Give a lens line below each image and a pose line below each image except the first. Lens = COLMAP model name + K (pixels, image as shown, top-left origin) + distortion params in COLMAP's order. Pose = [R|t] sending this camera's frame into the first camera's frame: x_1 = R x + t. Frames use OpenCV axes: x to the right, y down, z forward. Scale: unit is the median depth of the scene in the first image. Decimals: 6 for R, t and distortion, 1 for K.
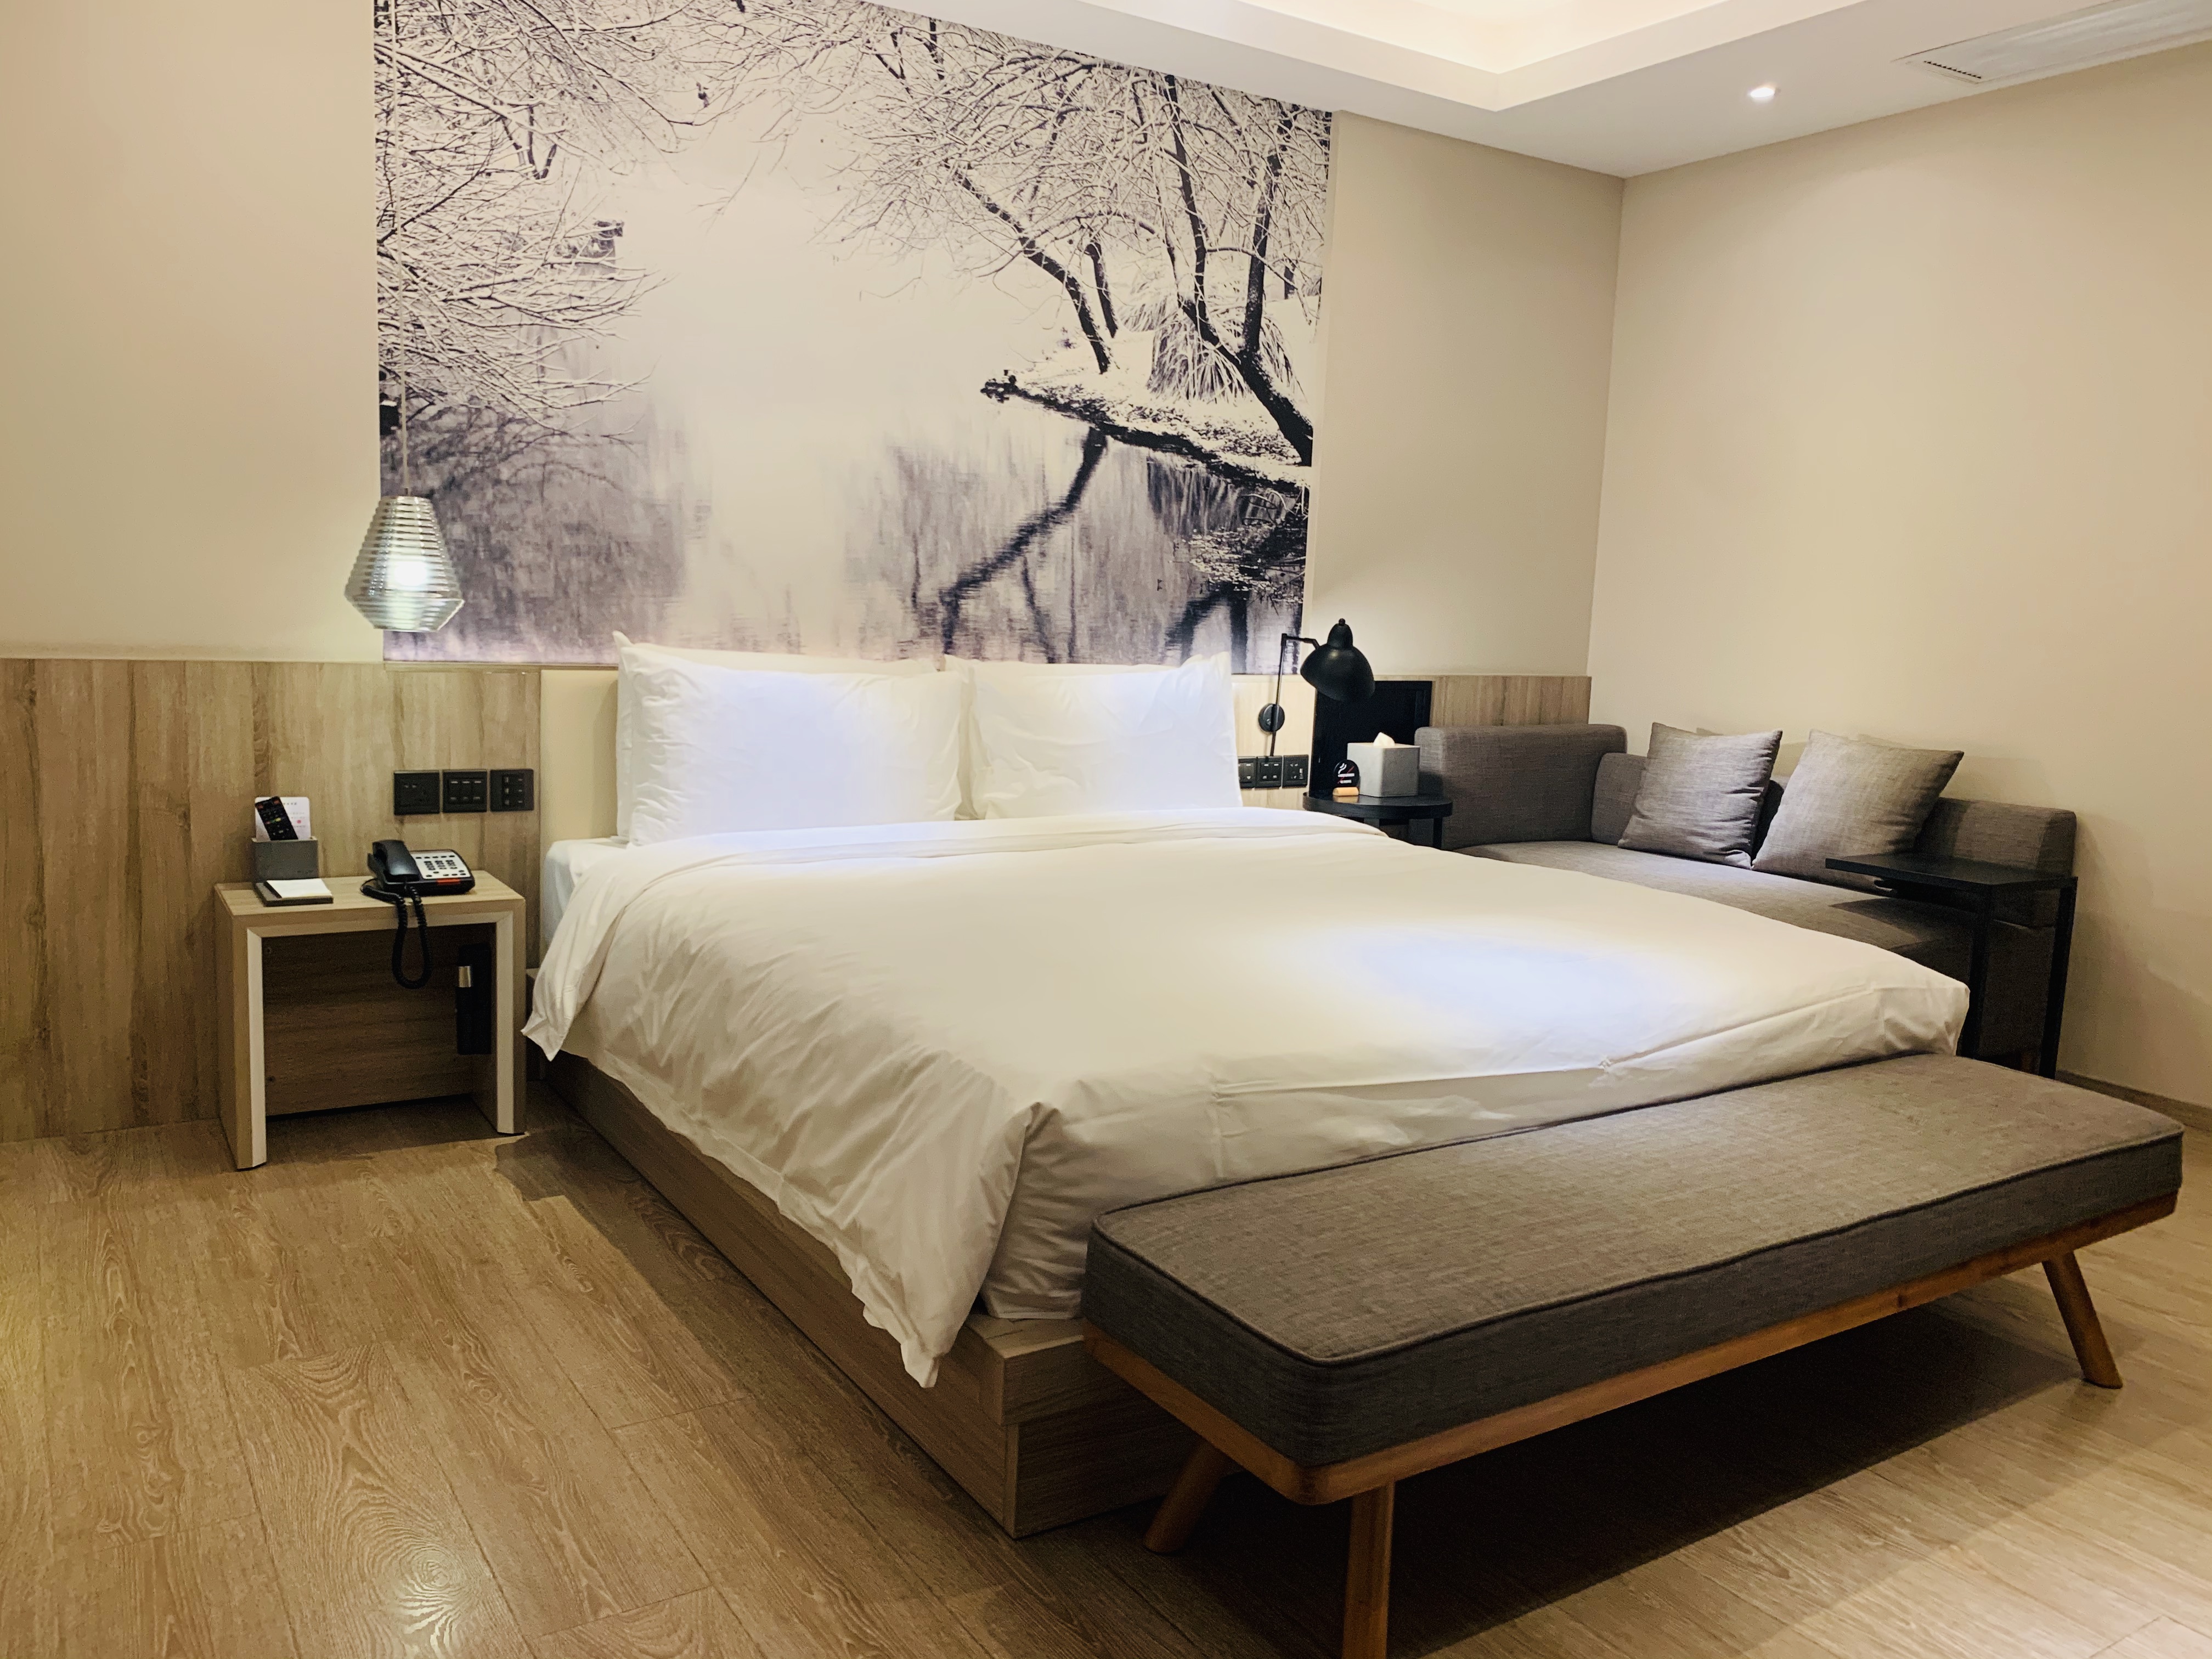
lens RADIAL K [[1706.9, 0, 1110.7], [0, 1706.9, 827.4], [0, 0, 1]] dist [0.006196, 0.004147]
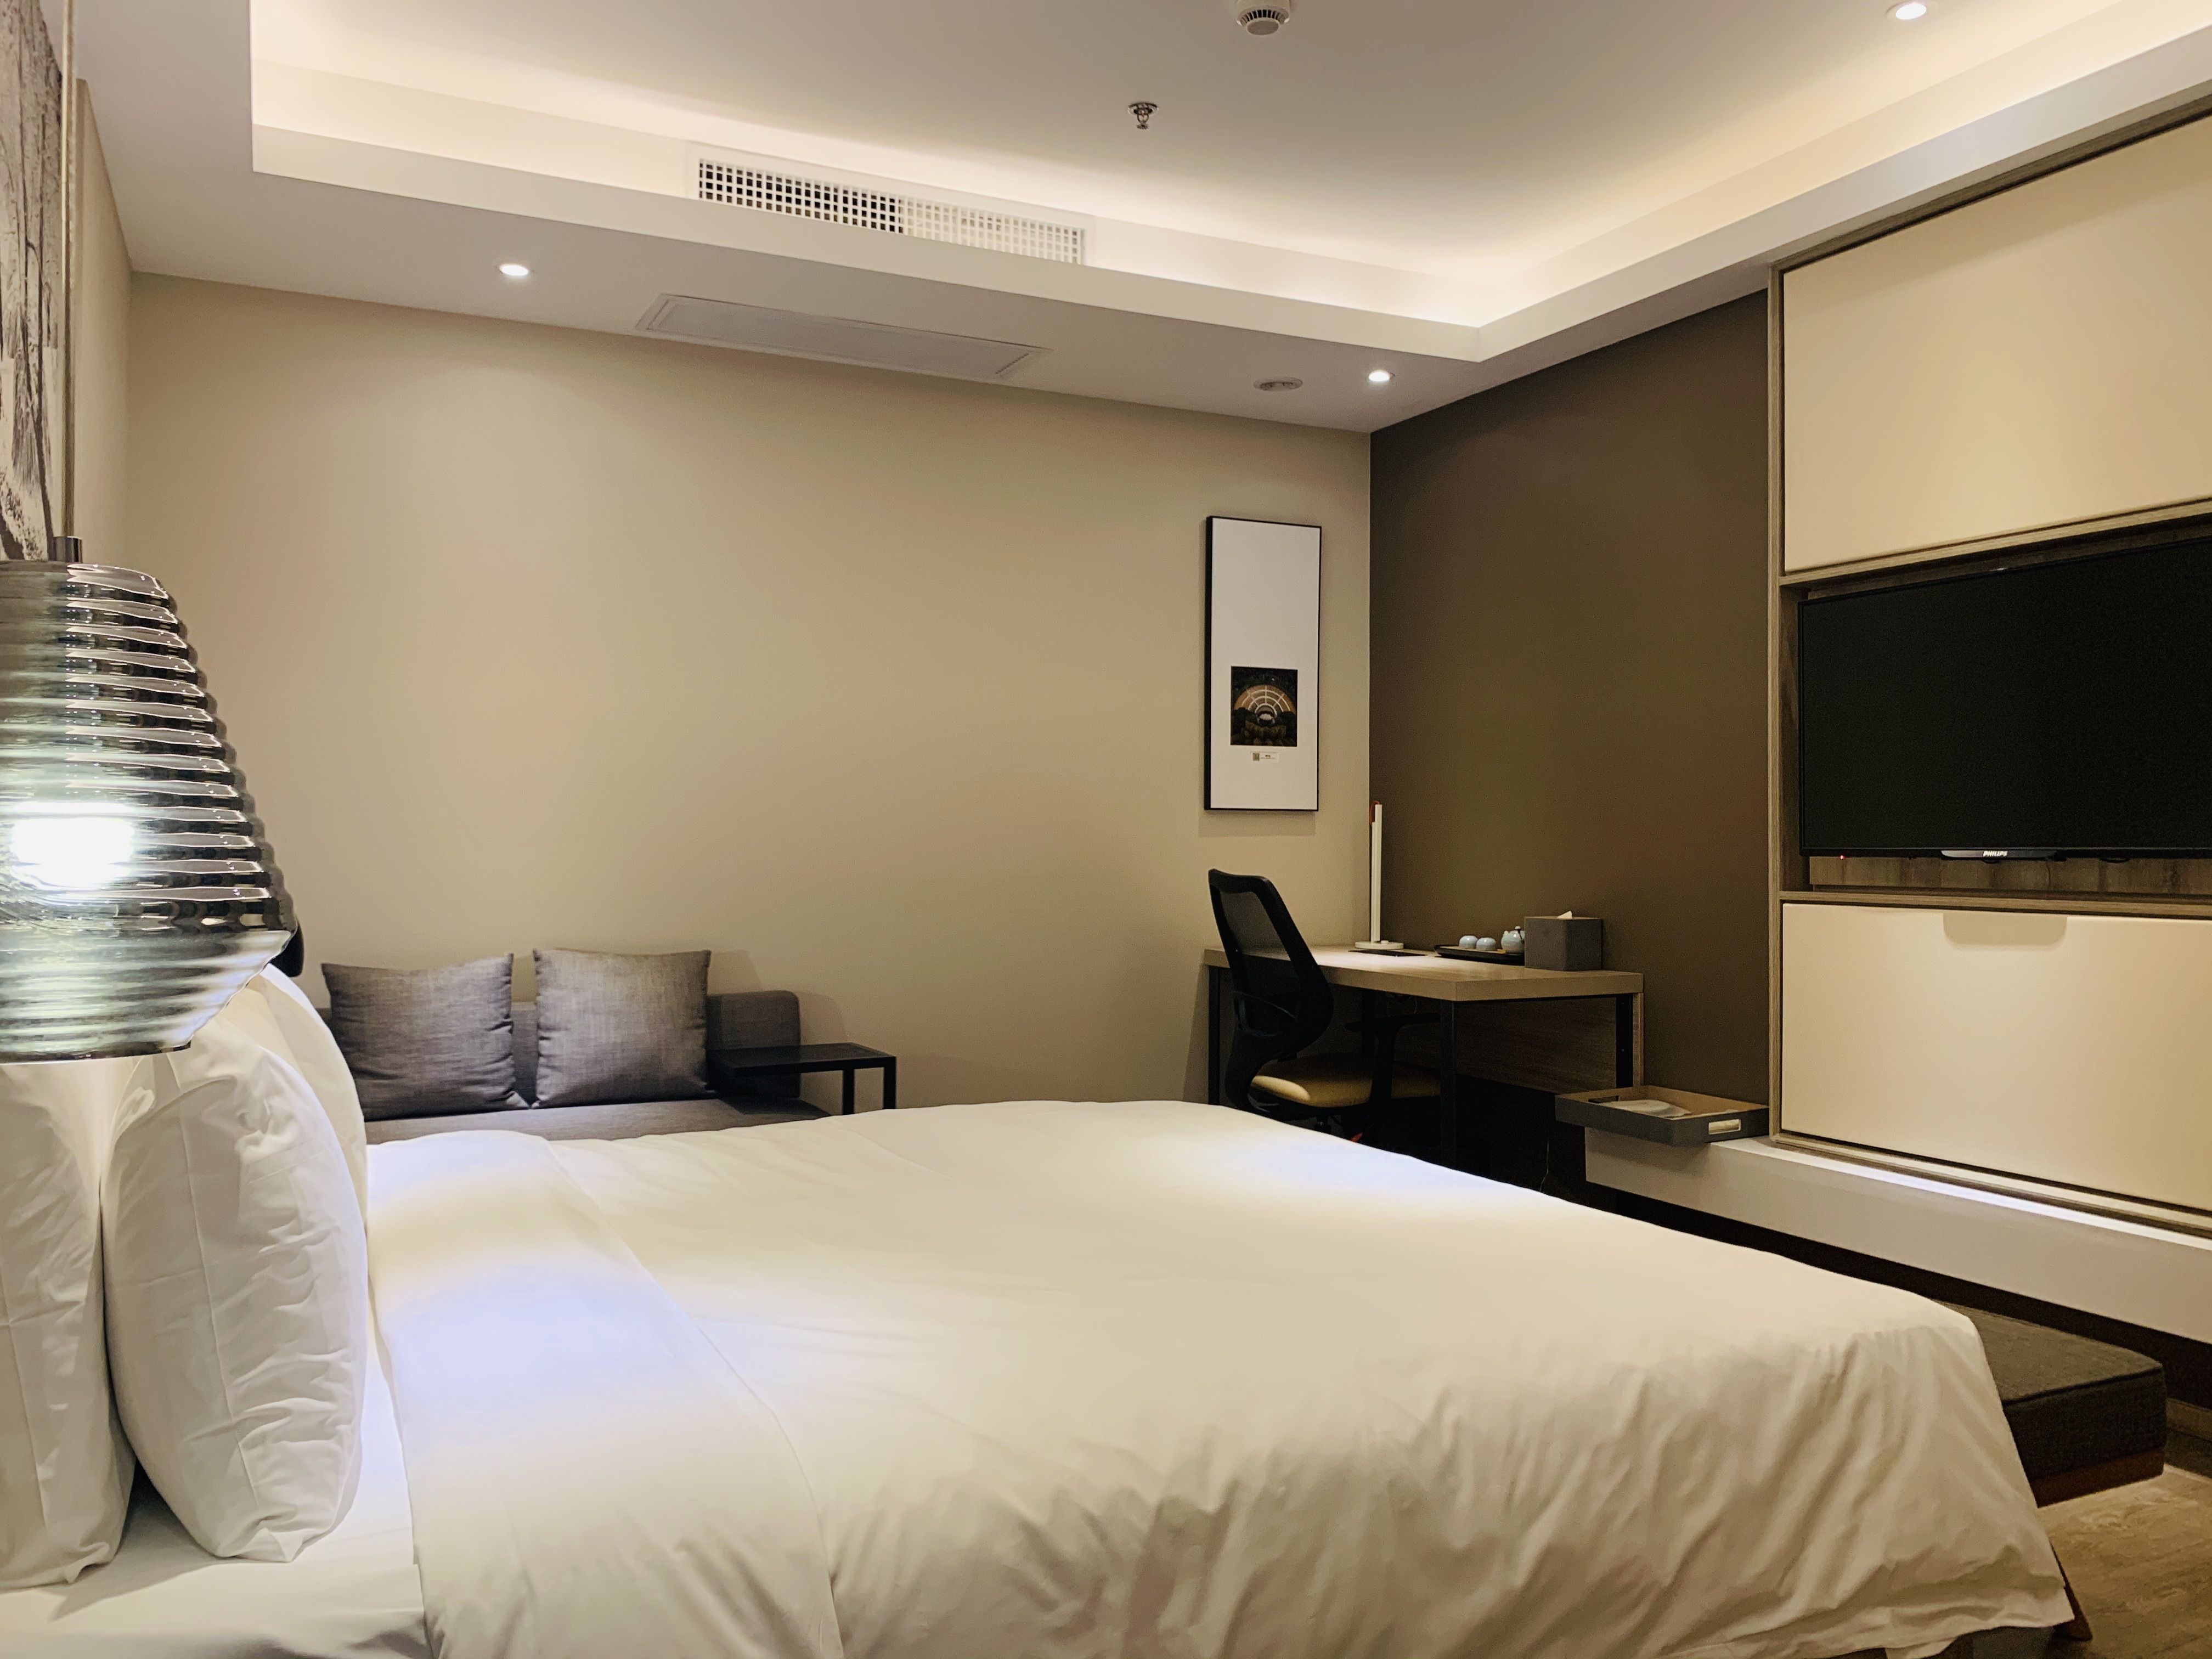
lens RADIAL K [[1706.9, 0, 1111.3], [0, 1706.9, 827.2], [0, 0, 1]] dist [0.006196, 0.004147]
pose [[0.115275, -0.033063, 0.992783, -0.629535], [0.137874, 0.990304, 0.016971, -0.125398], [-0.983719, 0.134923, 0.118715, 0.754505]]
